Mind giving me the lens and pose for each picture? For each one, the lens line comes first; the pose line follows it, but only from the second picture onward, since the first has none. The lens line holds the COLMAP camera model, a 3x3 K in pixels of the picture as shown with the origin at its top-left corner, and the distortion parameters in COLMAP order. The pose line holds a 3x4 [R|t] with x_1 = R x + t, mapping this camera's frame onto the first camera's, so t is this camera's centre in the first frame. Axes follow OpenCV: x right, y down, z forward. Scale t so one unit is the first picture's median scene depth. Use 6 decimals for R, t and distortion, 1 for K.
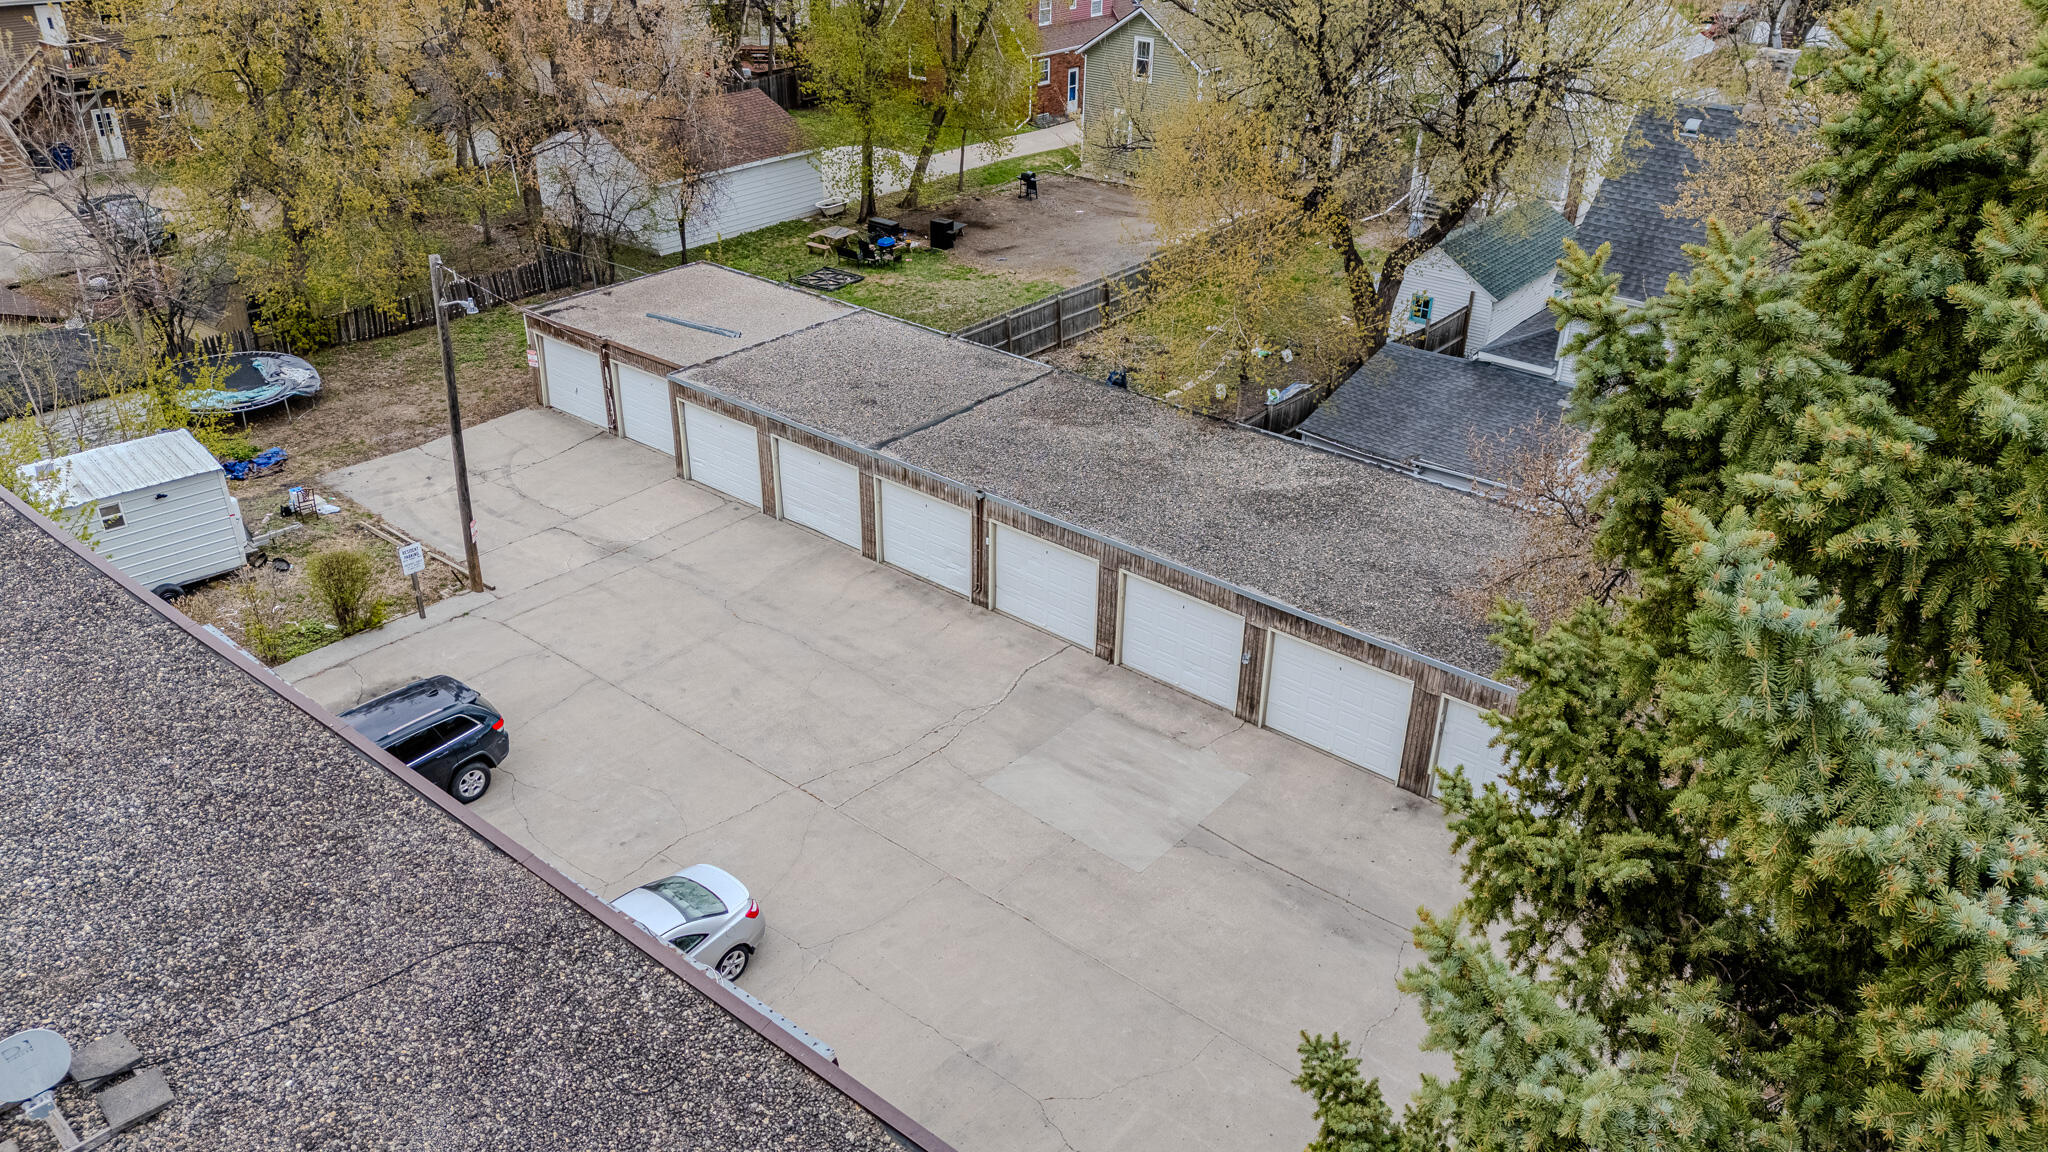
lens RADIAL K [[1524.0, 0, 1019.4], [0, 1524.0, 568.1], [0, 0, 1]] dist [0.055259, -0.026512]
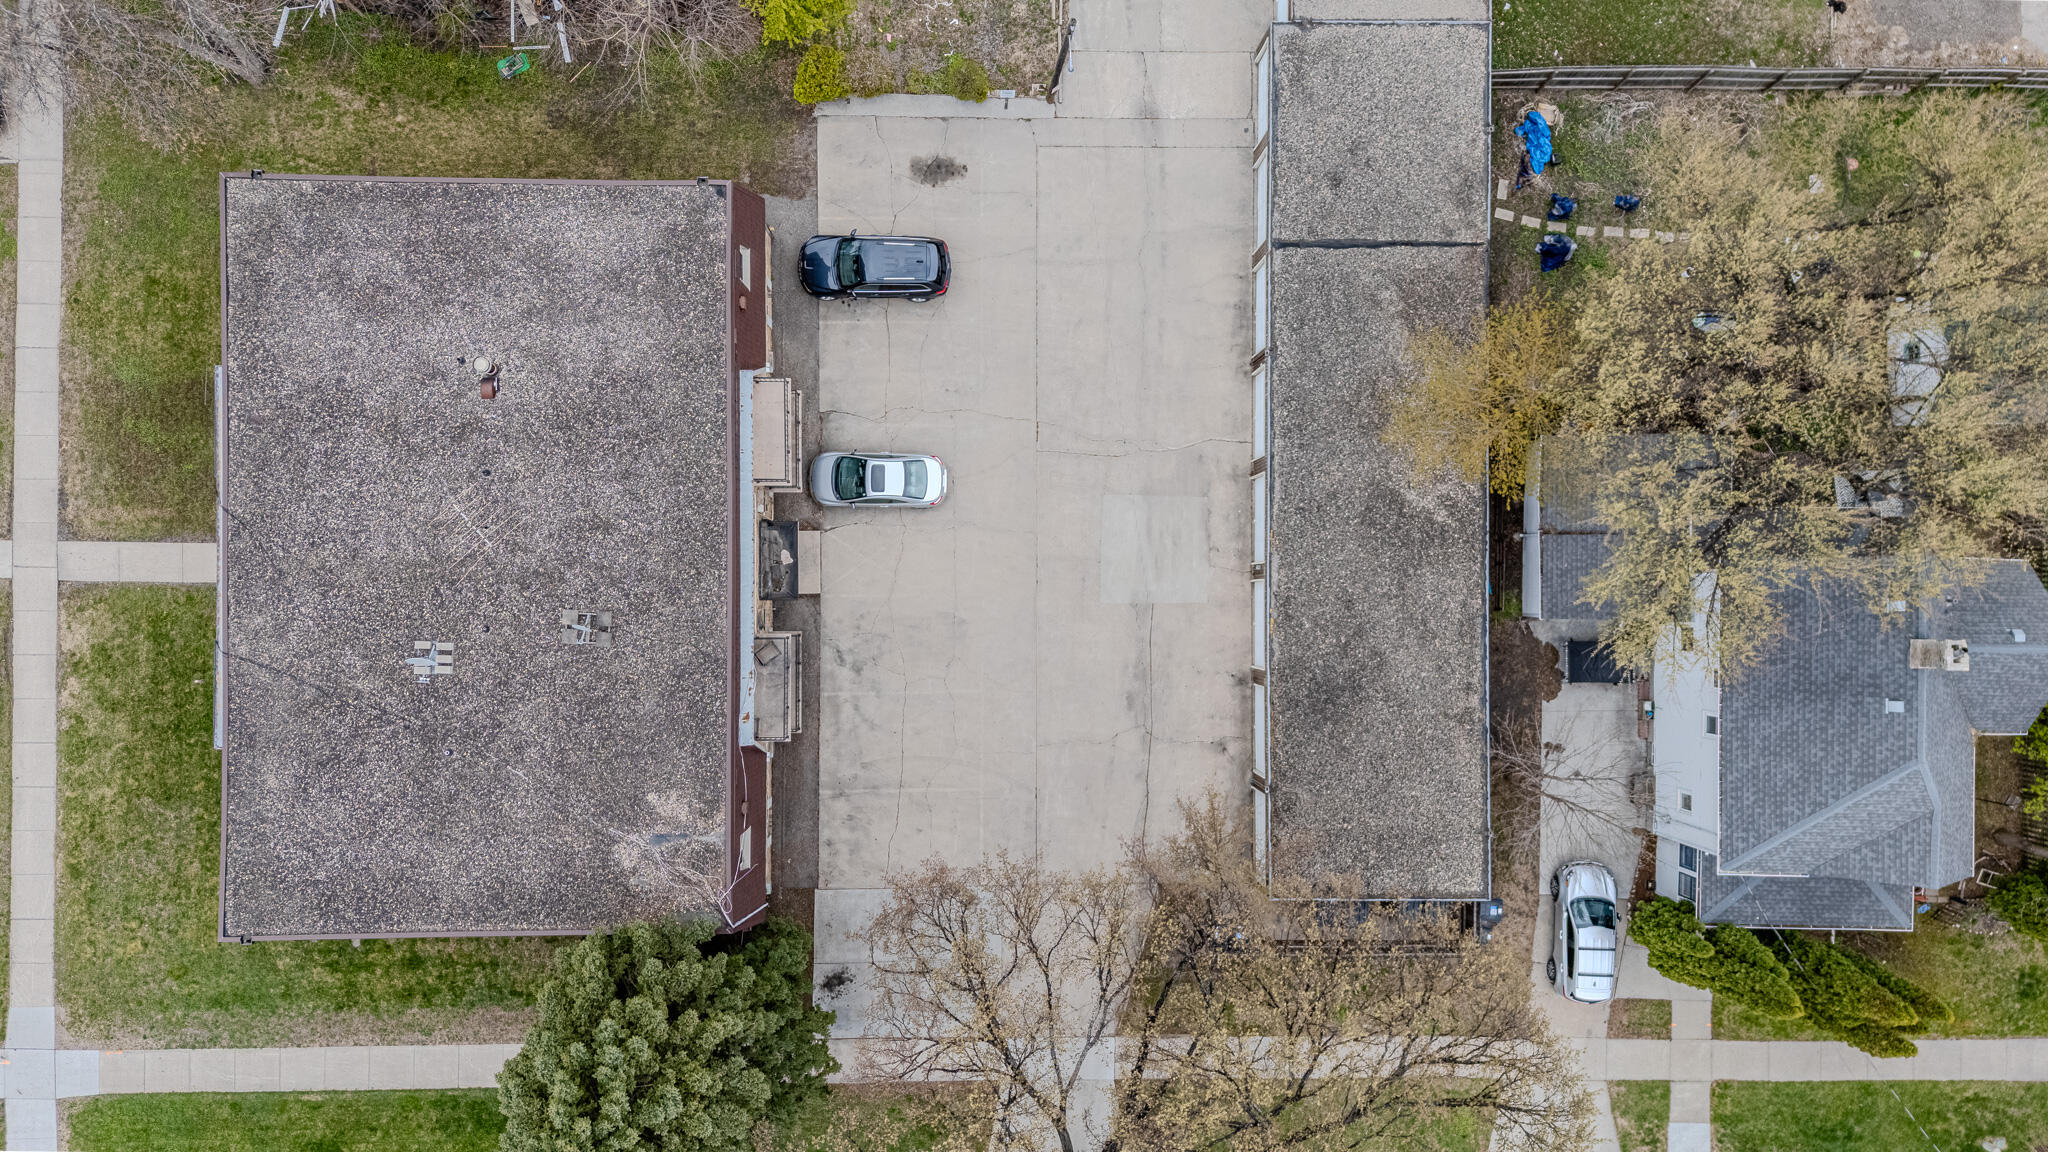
lens RADIAL K [[1524.0, 0, 1027.8], [0, 1524.0, 573.8], [0, 0, 1]] dist [0.055259, -0.026512]
pose [[0.634300, 0.773009, -0.010957, 0.009855], [-0.371172, 0.316940, 0.872800, -1.176724], [0.678155, -0.549550, 0.487955, -0.004785]]
